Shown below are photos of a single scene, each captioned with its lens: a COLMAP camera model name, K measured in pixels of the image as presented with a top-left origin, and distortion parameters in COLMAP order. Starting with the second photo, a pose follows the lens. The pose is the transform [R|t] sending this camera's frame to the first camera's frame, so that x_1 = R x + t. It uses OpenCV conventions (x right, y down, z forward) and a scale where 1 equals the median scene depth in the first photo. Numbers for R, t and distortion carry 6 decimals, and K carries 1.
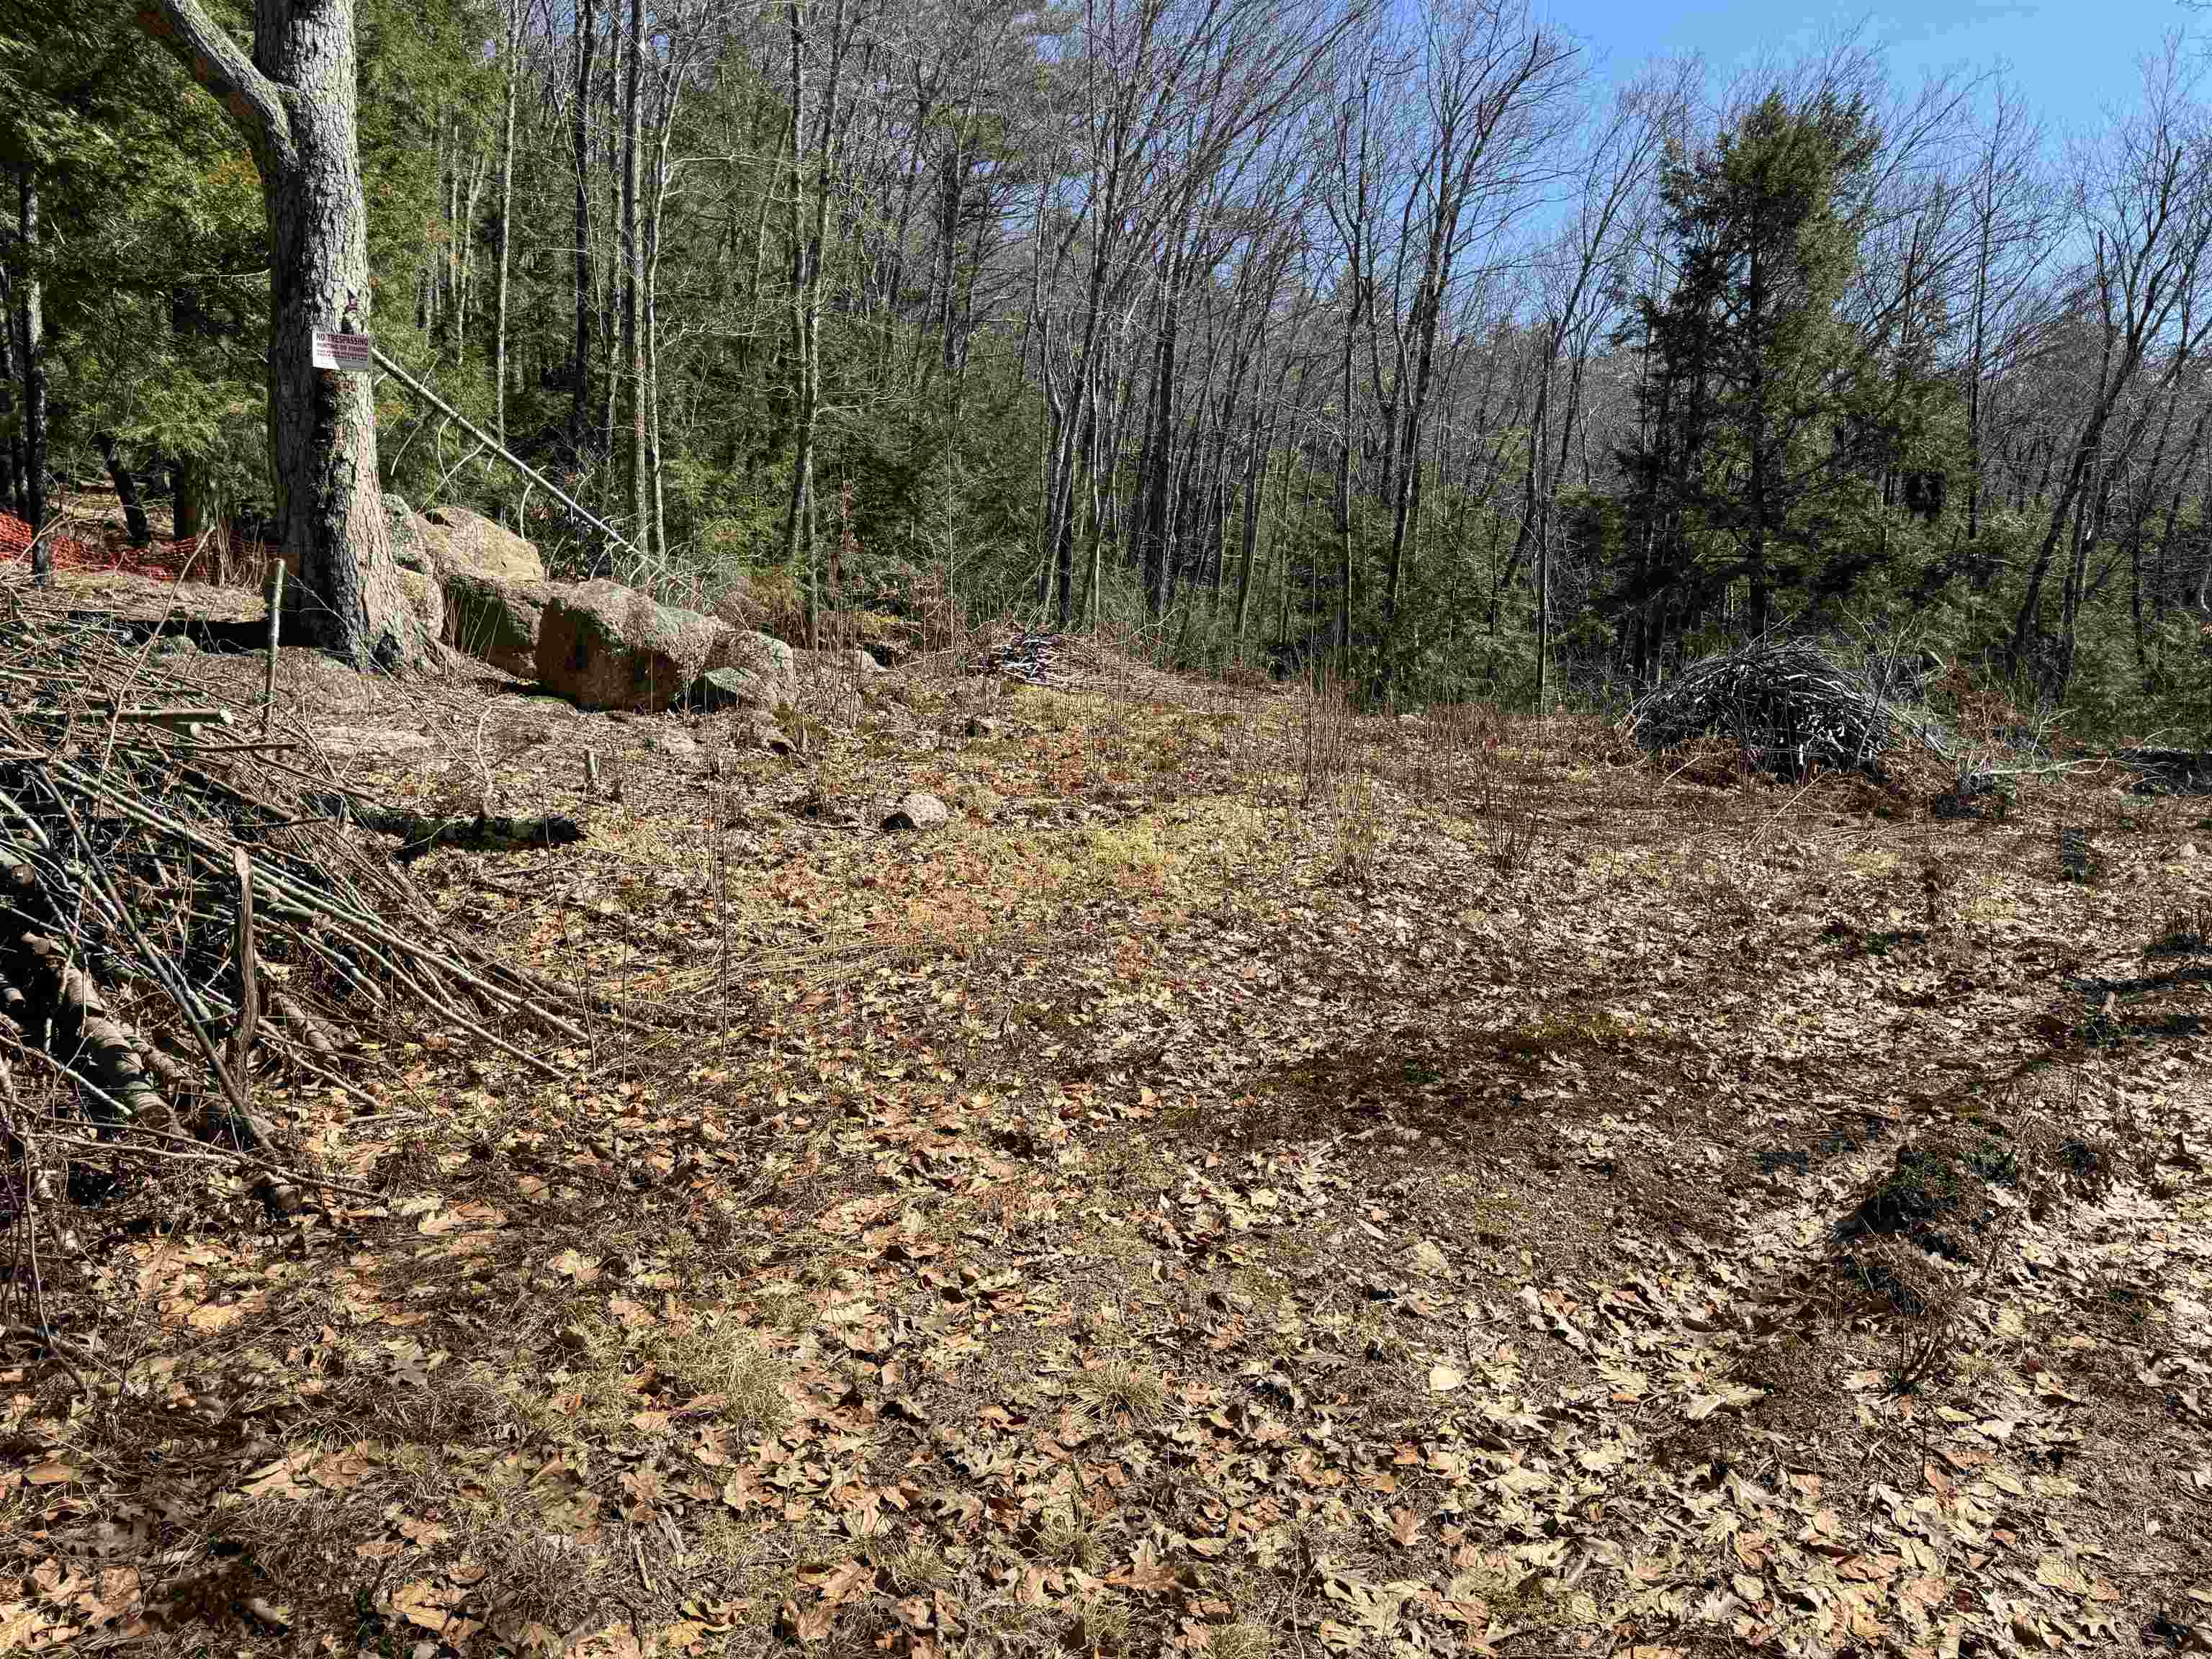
lens RADIAL K [[1563.4, 0, 1106.4], [0, 1563.4, 886.7], [0, 0, 1]] dist [0.039965, -0.047168]
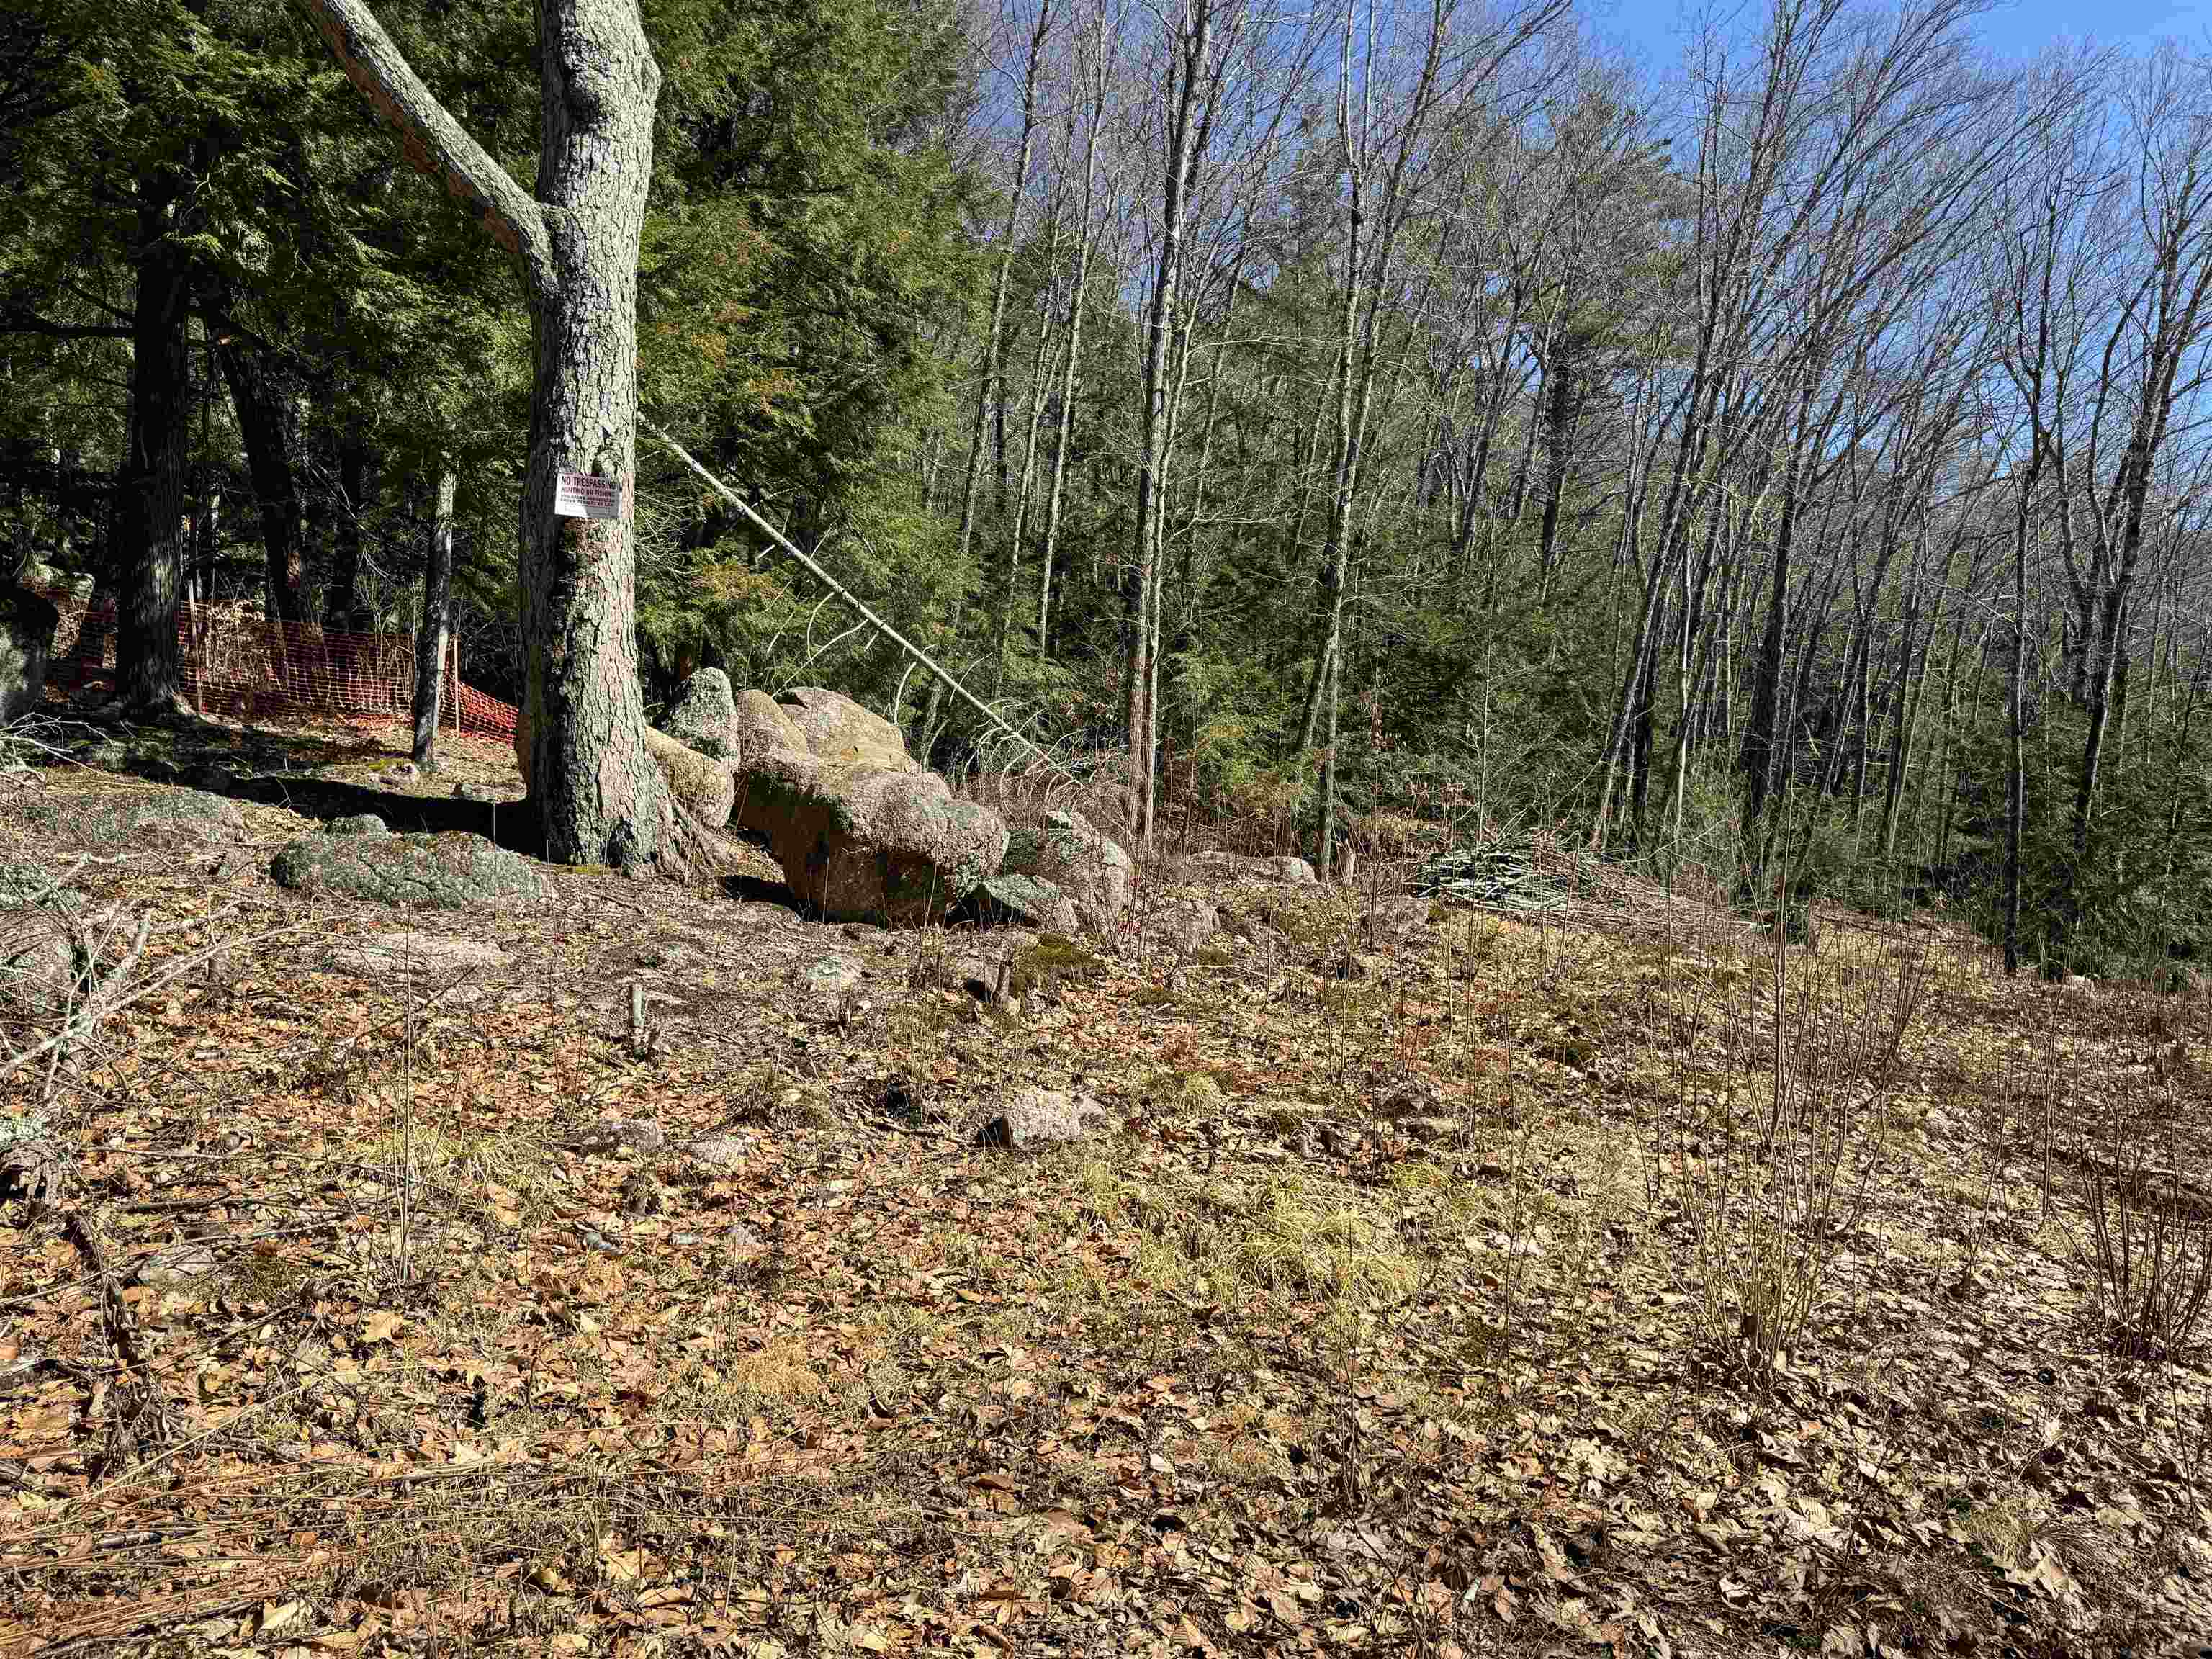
lens RADIAL K [[1563.4, 0, 1106.4], [0, 1563.4, 886.7], [0, 0, 1]] dist [0.039965, -0.047168]
pose [[0.925179, 0.045264, -0.376822, 0.106405], [-0.093116, 0.989588, -0.109749, -0.056931], [0.367931, 0.136625, 0.919761, 0.324249]]
